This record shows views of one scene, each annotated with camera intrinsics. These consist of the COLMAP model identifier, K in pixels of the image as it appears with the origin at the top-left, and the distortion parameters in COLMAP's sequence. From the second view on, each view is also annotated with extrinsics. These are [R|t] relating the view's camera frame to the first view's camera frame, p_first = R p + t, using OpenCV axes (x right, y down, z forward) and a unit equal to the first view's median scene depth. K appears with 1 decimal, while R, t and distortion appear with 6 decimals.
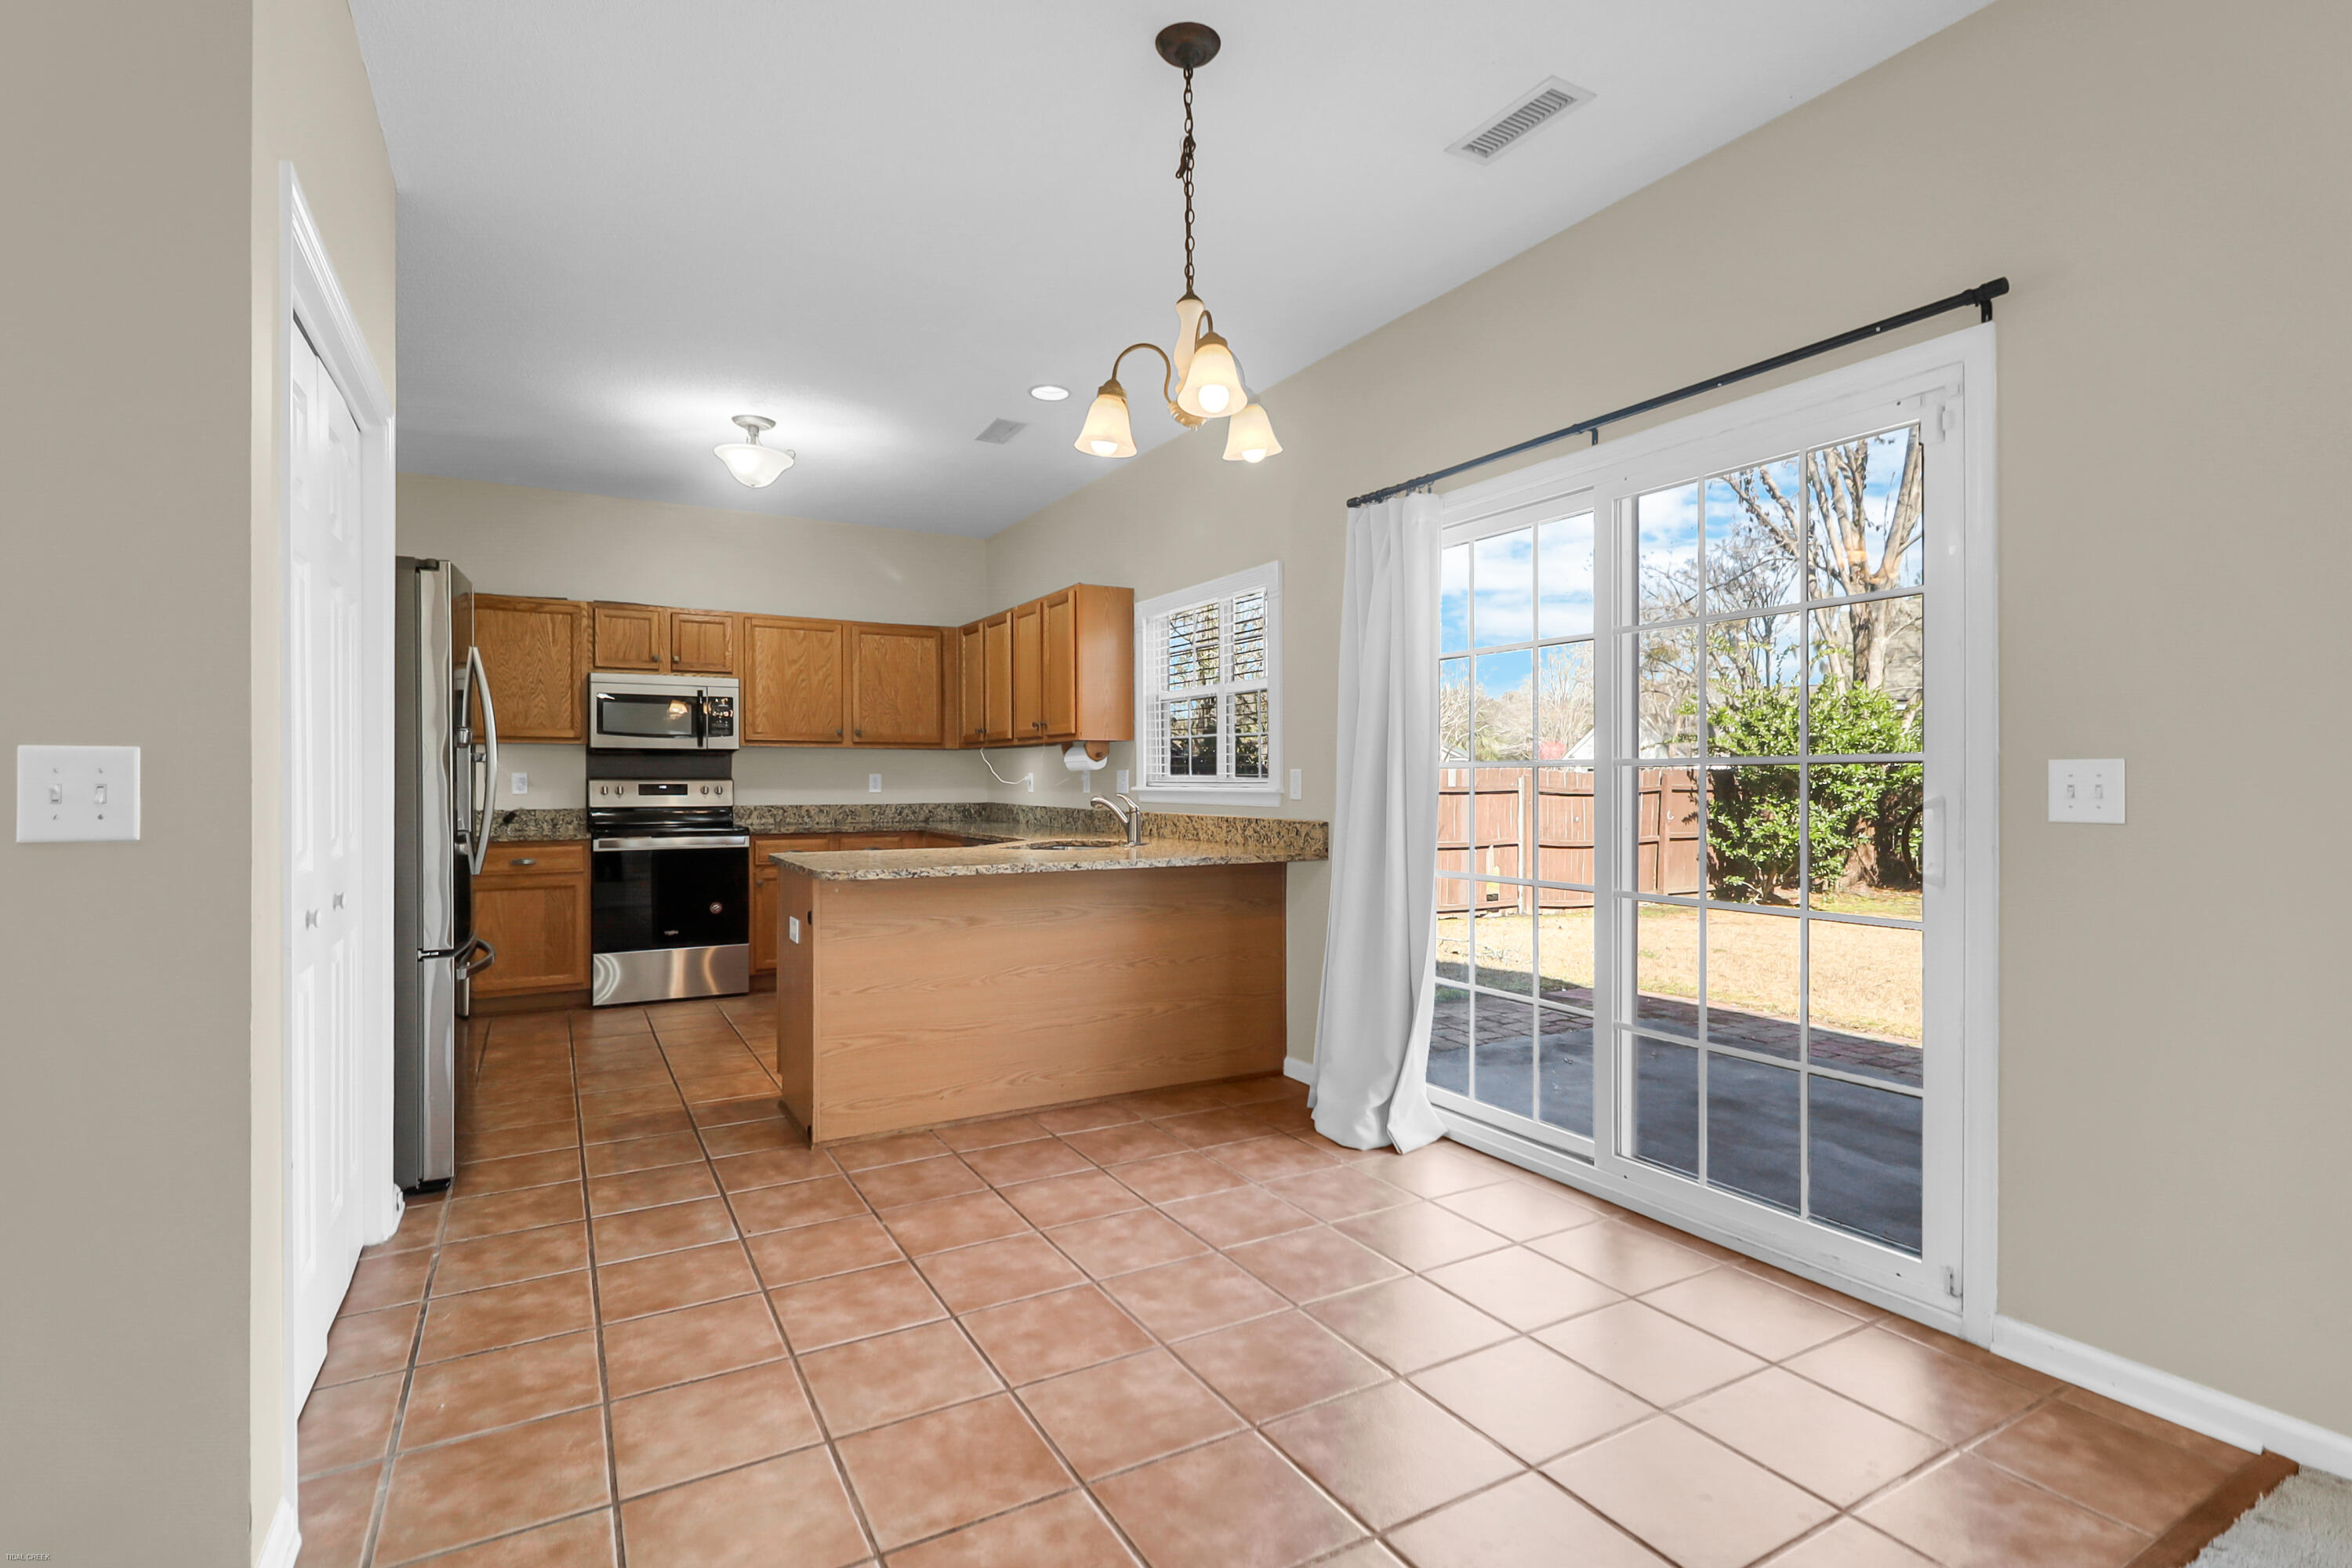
lens RADIAL K [[1095.4, 0, 1180.1], [0, 1095.4, 781.7], [0, 0, 1]] dist [-0.004927, 0.000188]
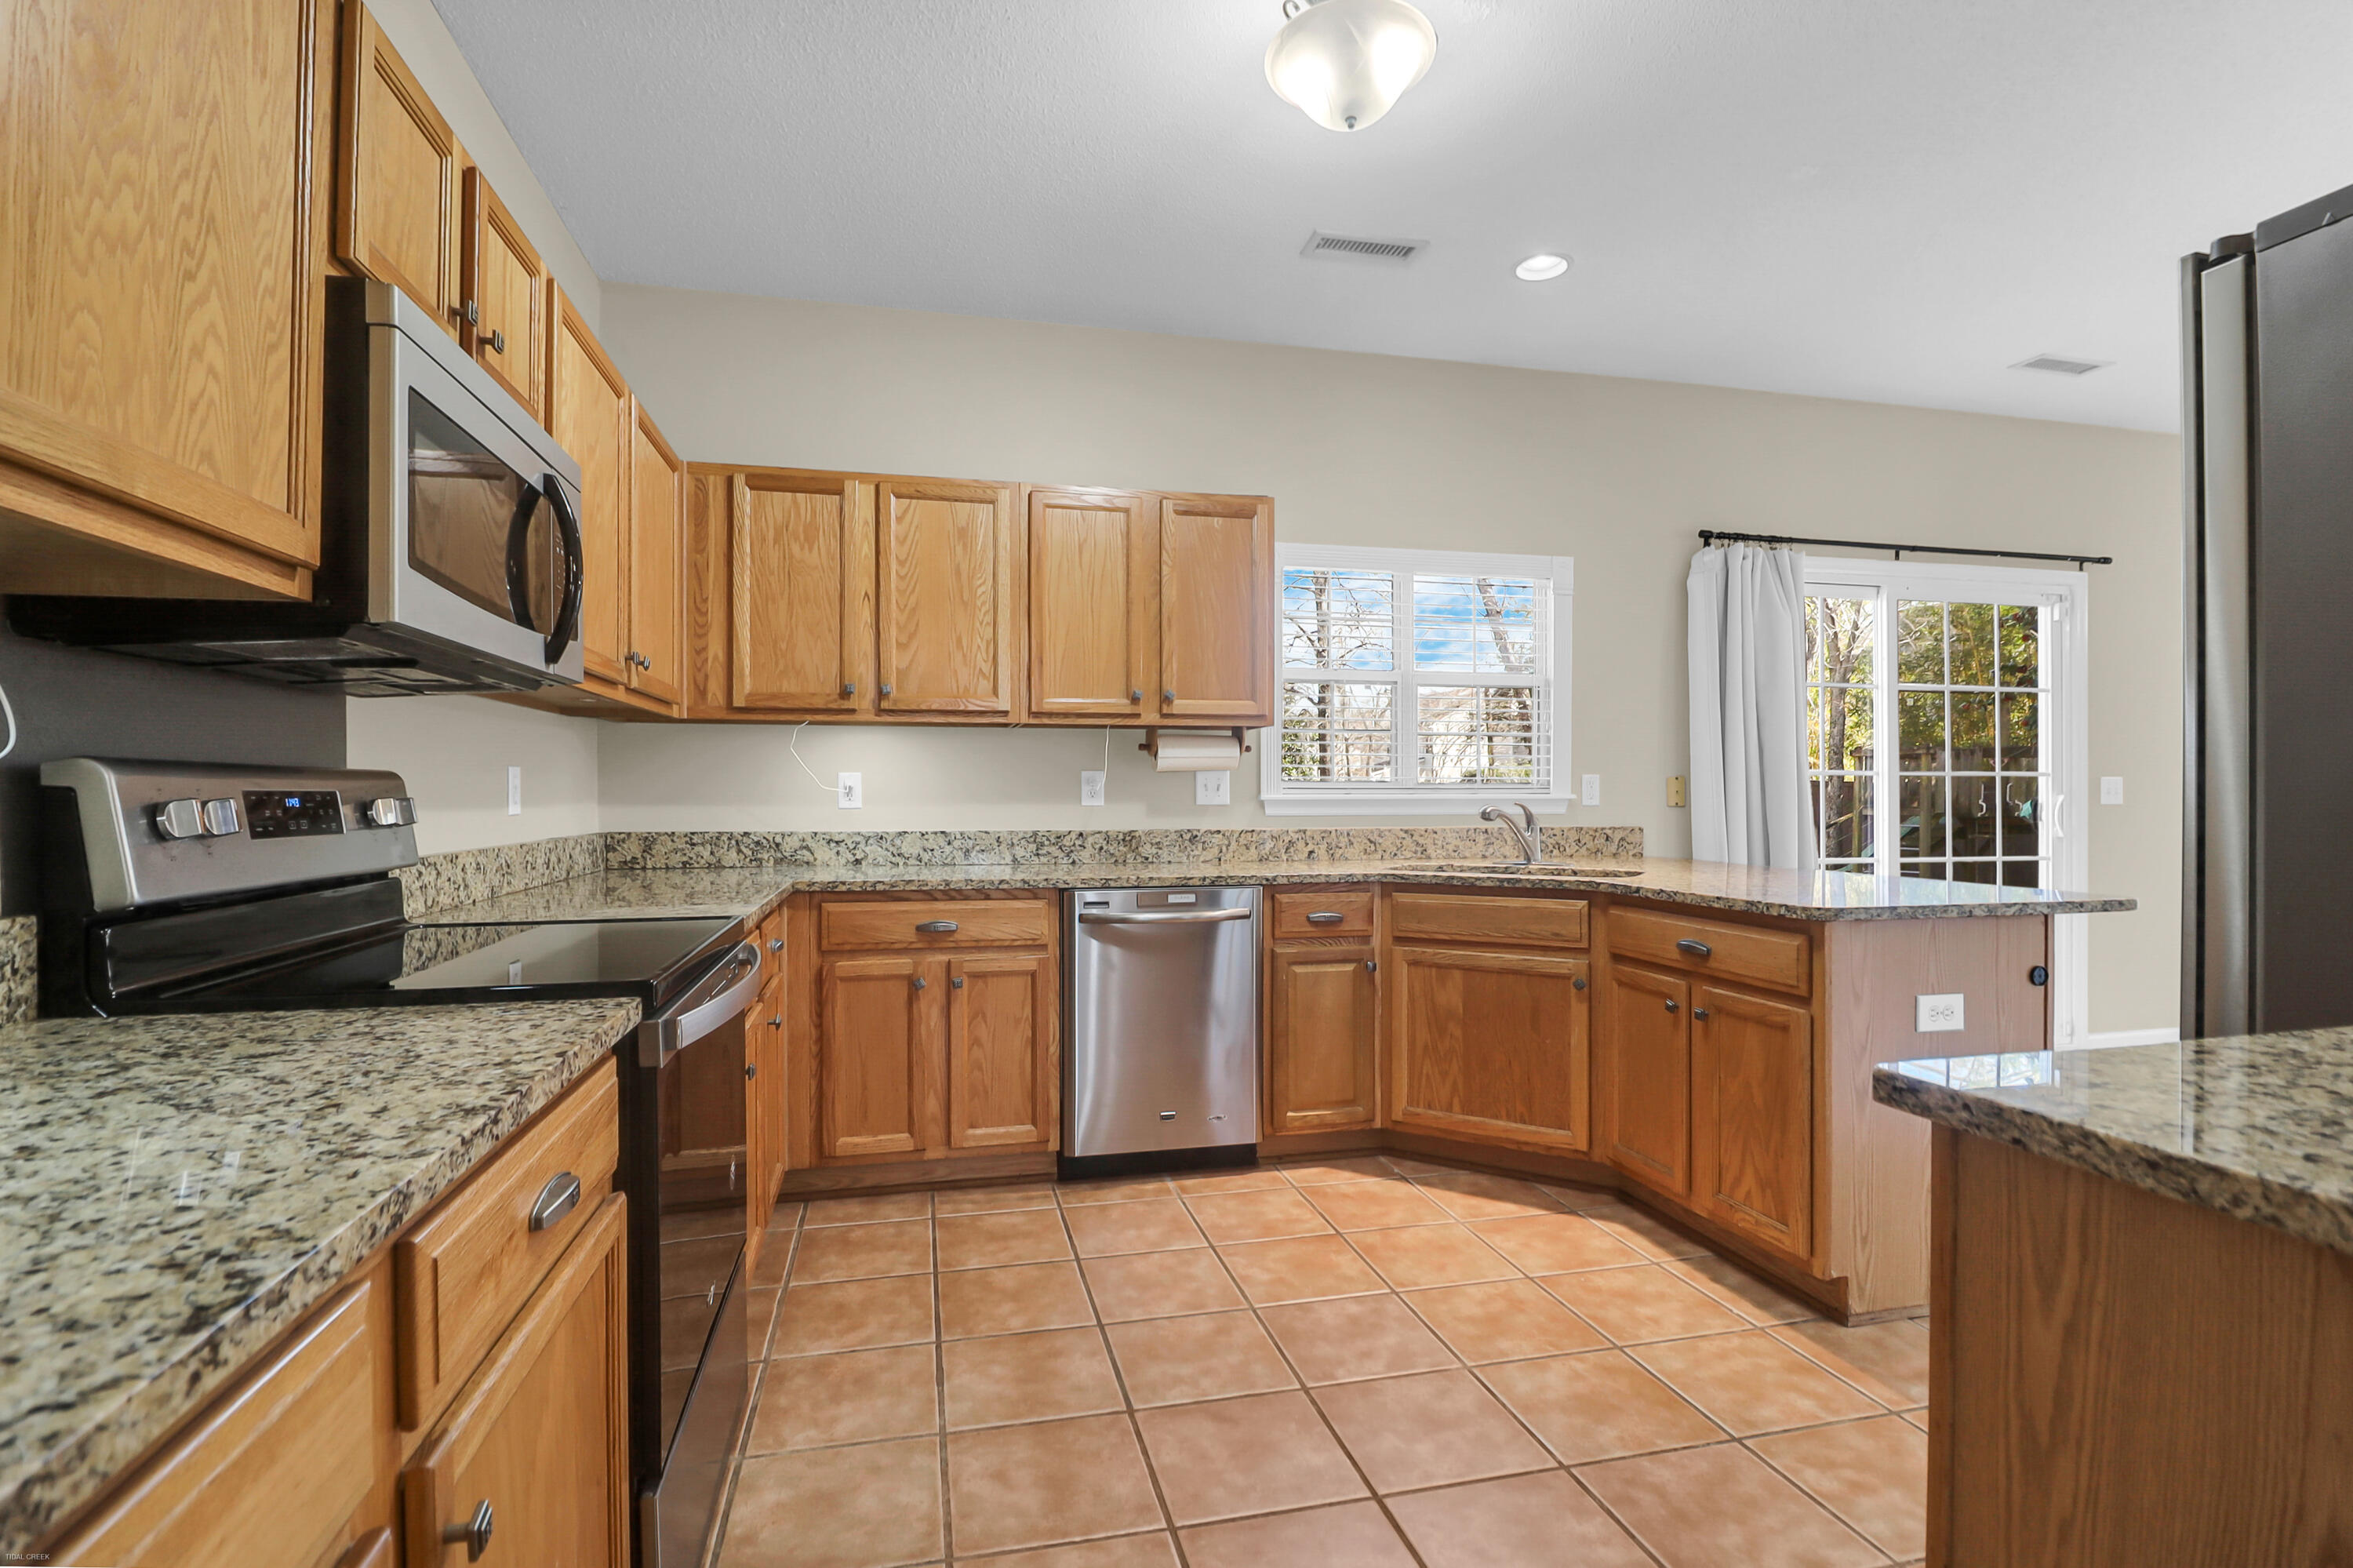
lens RADIAL K [[1096.0, 0, 1178.0], [0, 1096.0, 776.5], [0, 0, 1]] dist [-0.004927, 0.000188]
pose [[0.319355, 0.010619, 0.947576, -0.712211], [0.000063, 0.999937, -0.011227, 0.000788], [-0.947635, 0.003645, 0.319335, 0.772865]]
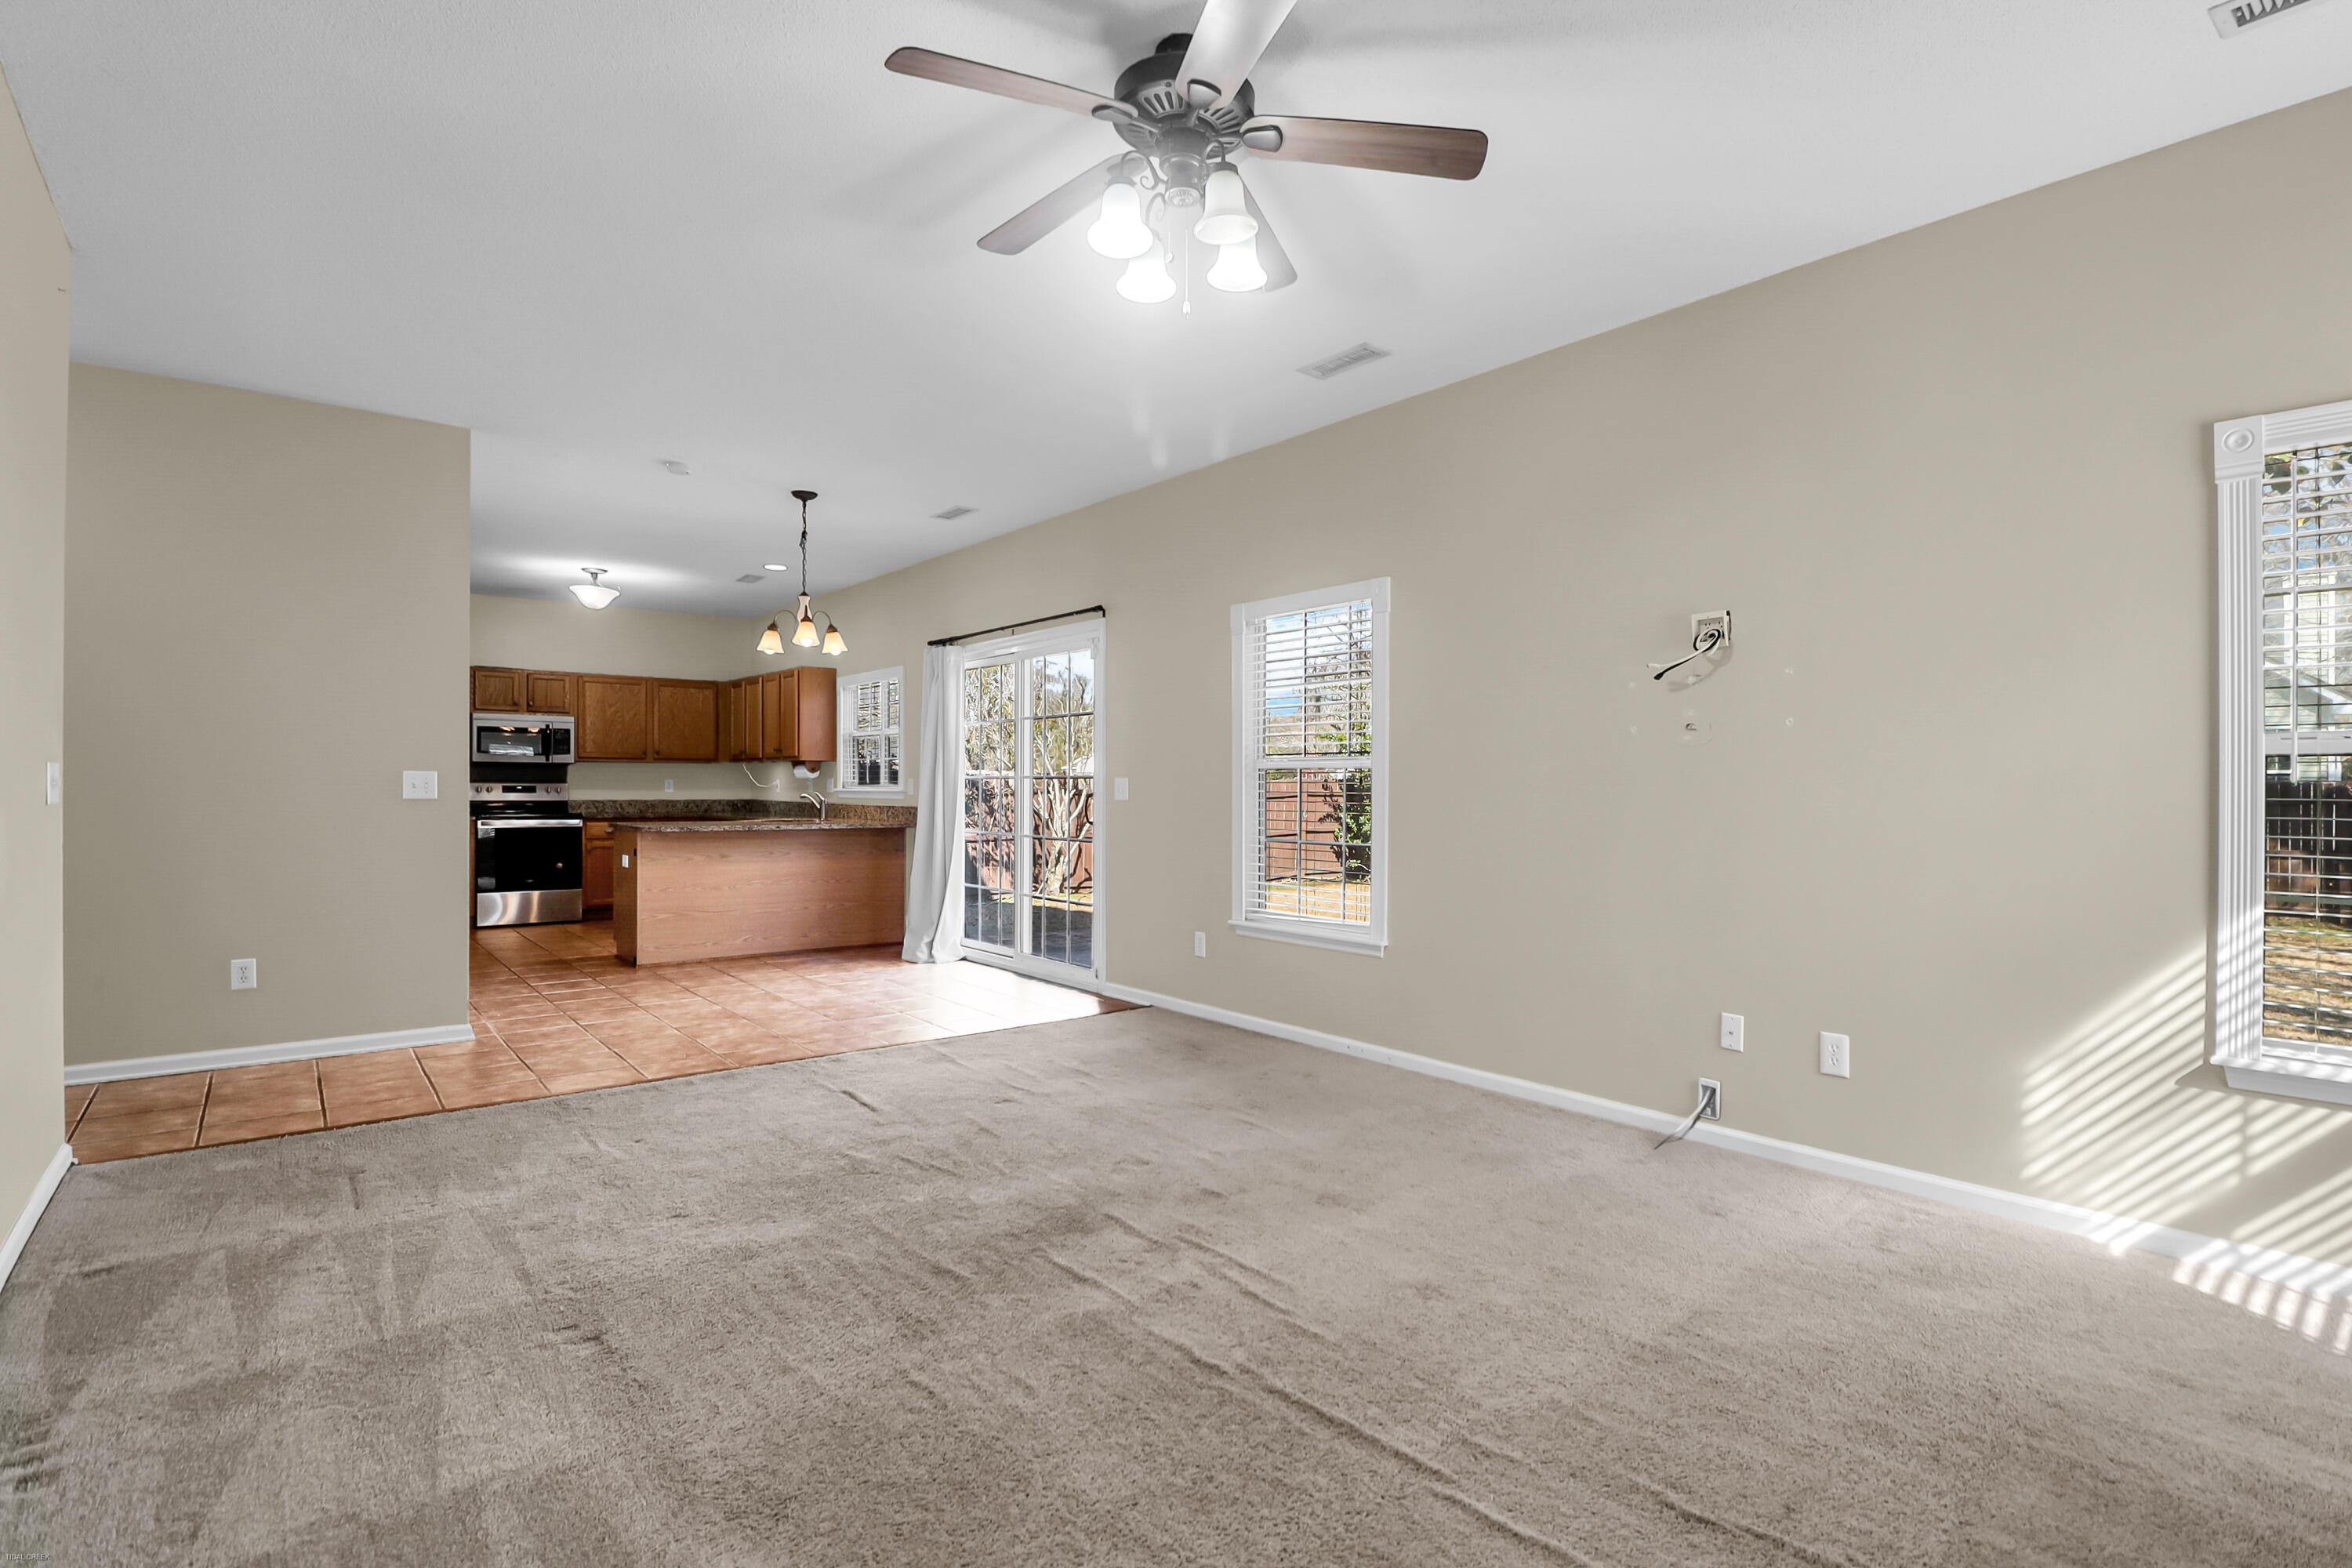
lens RADIAL K [[1095.4, 0, 1180.0], [0, 1095.4, 790.5], [0, 0, 1]] dist [-0.004927, 0.000188]
pose [[0.985865, 0.005049, 0.167464, 0.183410], [-0.005376, 0.999984, 0.001496, 0.001933], [-0.167454, -0.002376, 0.985877, -0.679498]]
